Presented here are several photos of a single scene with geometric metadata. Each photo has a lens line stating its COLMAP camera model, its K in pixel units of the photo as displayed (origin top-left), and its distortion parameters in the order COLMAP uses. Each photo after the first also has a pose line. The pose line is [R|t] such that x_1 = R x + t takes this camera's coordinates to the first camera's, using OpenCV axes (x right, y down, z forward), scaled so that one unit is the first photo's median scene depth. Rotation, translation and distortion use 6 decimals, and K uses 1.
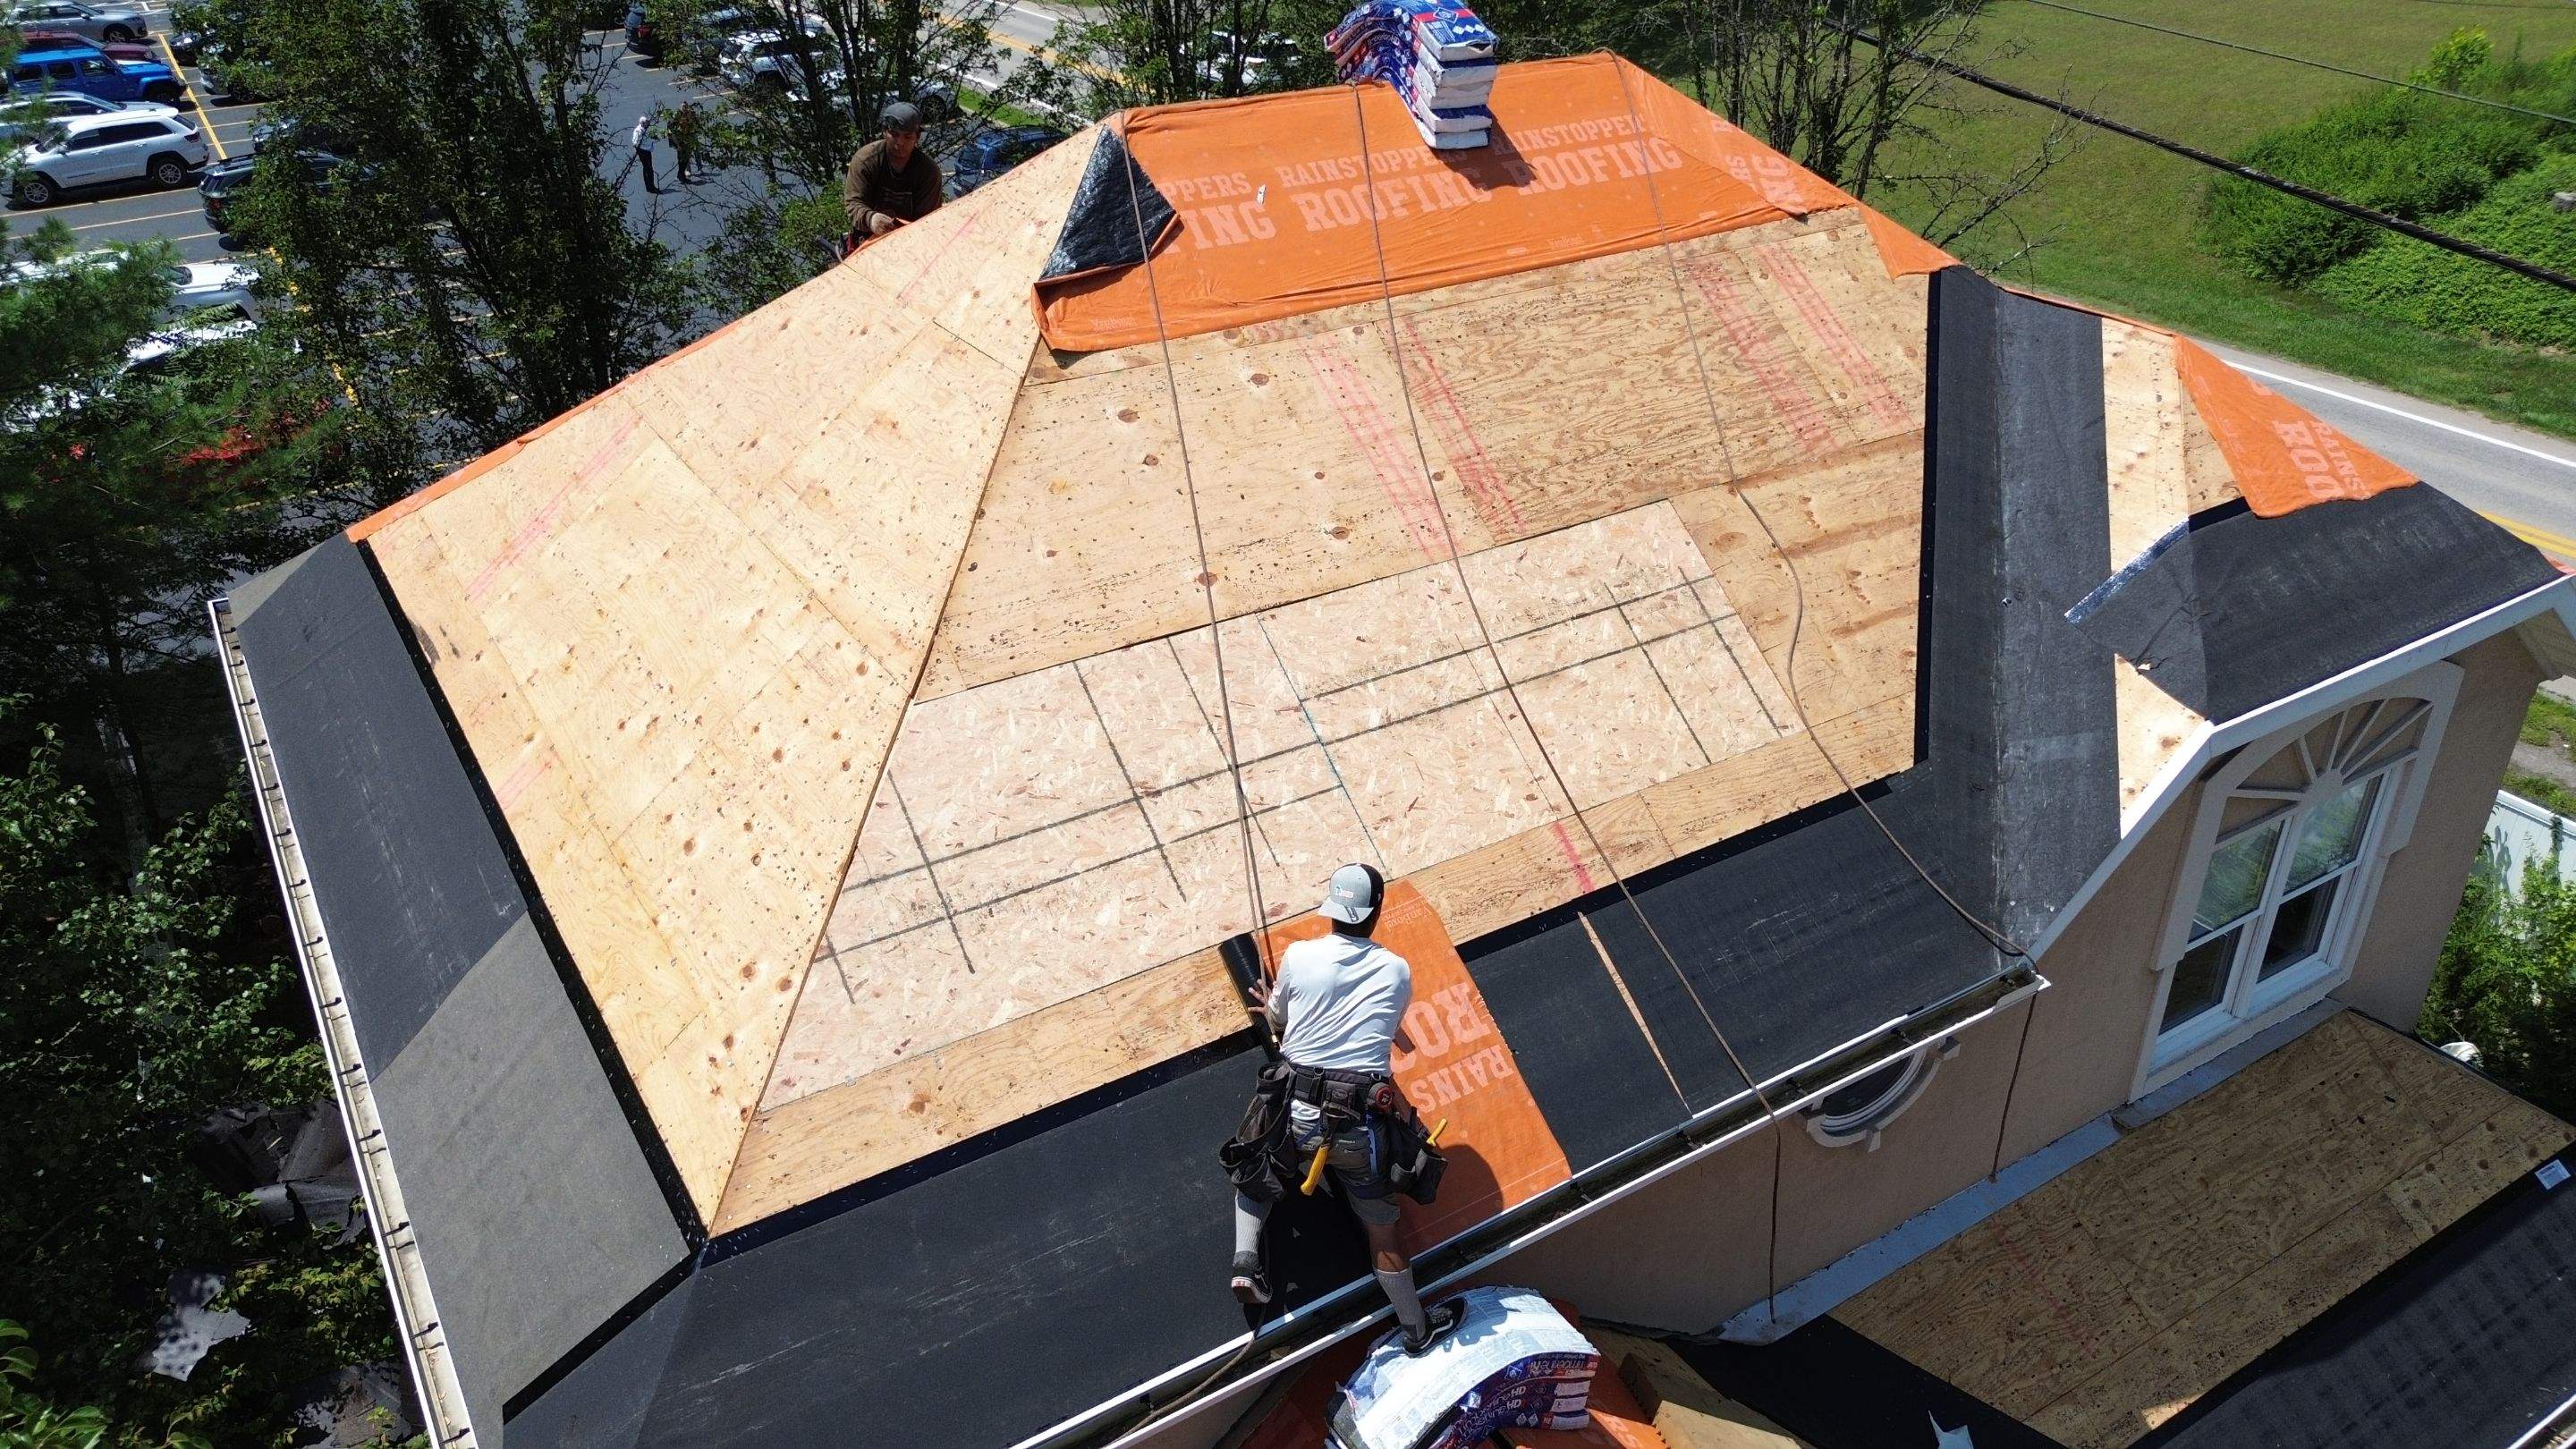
lens RADIAL K [[1849.2, 0, 1304.2], [0, 1849.2, 724.6], [0, 0, 1]] dist [0.020903, -0.000560]
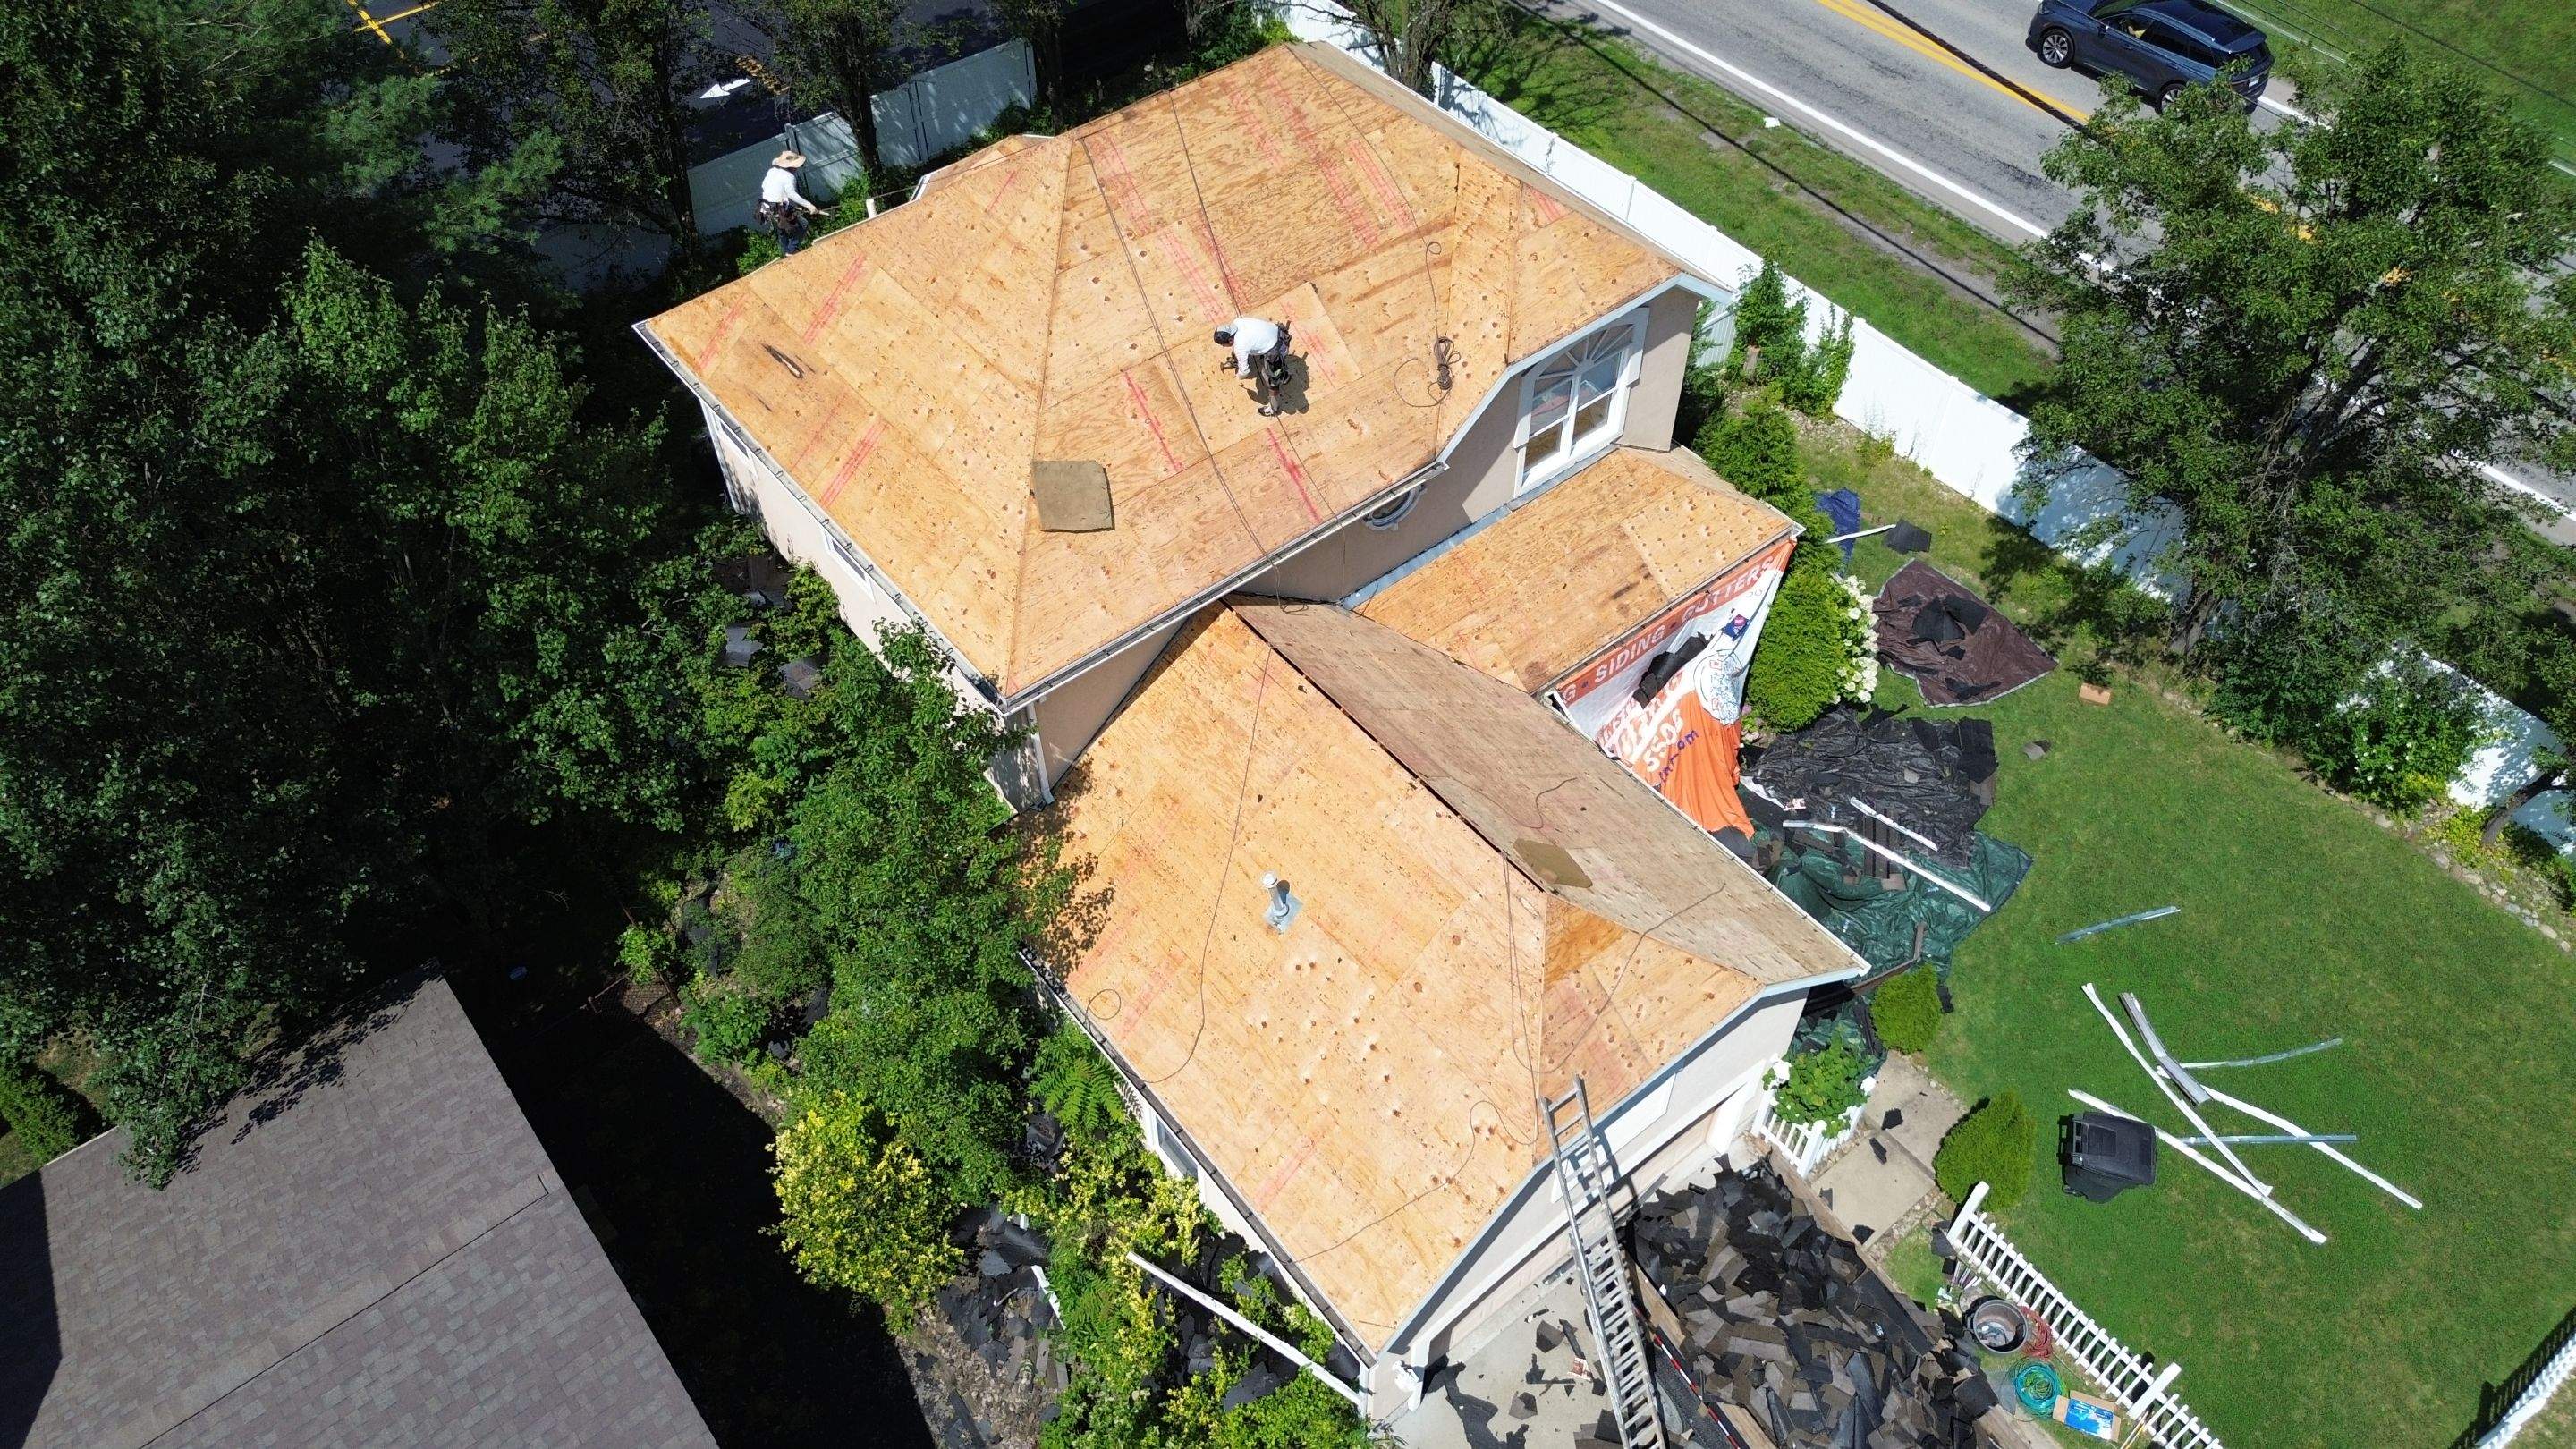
lens RADIAL K [[1849.2, 0, 1304.2], [0, 1849.2, 724.6], [0, 0, 1]] dist [0.020903, -0.000560]
pose [[0.992631, -0.085746, 0.085627, -0.072198], [0.051071, 0.936815, 0.346078, -0.413556], [-0.109891, -0.339155, 0.934290, -1.488672]]
